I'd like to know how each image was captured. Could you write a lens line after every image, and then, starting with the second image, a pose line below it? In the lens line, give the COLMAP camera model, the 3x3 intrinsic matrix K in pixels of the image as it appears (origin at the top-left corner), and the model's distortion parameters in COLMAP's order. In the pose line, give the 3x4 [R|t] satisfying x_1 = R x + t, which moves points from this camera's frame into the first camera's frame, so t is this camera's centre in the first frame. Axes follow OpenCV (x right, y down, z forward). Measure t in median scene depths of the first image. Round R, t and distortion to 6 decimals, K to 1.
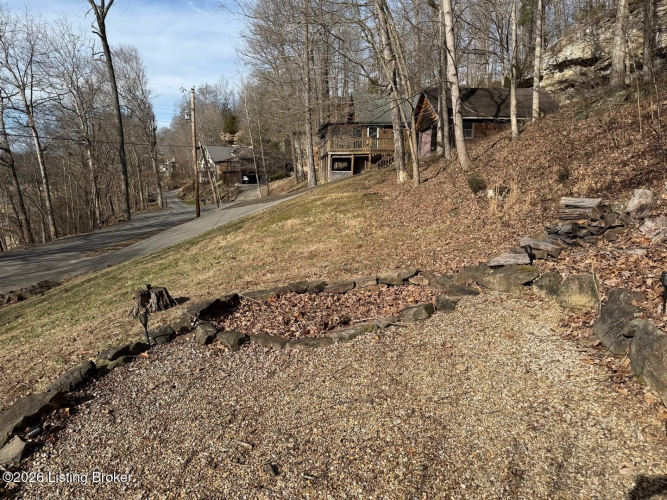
lens RADIAL K [[470.2, 0, 336.5], [0, 470.2, 251.6], [0, 0, 1]] dist [0.059762, -0.068168]
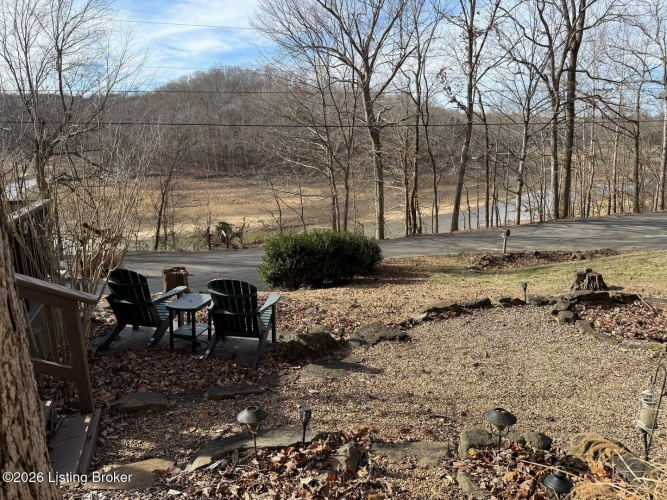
lens RADIAL K [[470.2, 0, 331.3], [0, 470.2, 251.2], [0, 0, 1]] dist [0.059762, -0.068168]
pose [[0.365676, 0.217440, -0.904987, 0.144610], [-0.145281, 0.973745, 0.175257, -0.029020], [0.919334, 0.067390, 0.387665, -0.040524]]
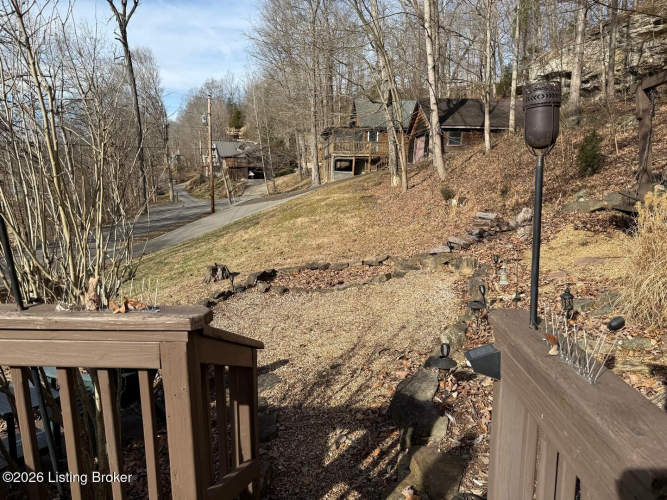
lens RADIAL K [[470.2, 0, 335.9], [0, 470.2, 253.5], [0, 0, 1]] dist [0.059762, -0.068168]
pose [[0.999860, 0.016317, -0.003692, 0.000730], [-0.016254, 0.999732, 0.016471, 0.002042], [0.003960, -0.016409, 0.999858, -0.155839]]
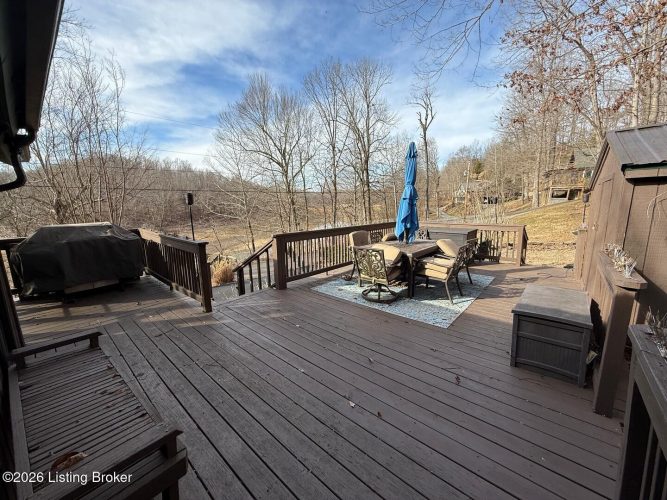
lens RADIAL K [[267.2, 0, 330.8], [0, 267.2, 248.7], [0, 0, 1]] dist [0.001306, -0.000089]
pose [[0.770599, 0.100853, -0.629290, 0.003205], [-0.083510, 0.994865, 0.057180, 0.034925], [0.631826, 0.008489, 0.775064, -0.408337]]
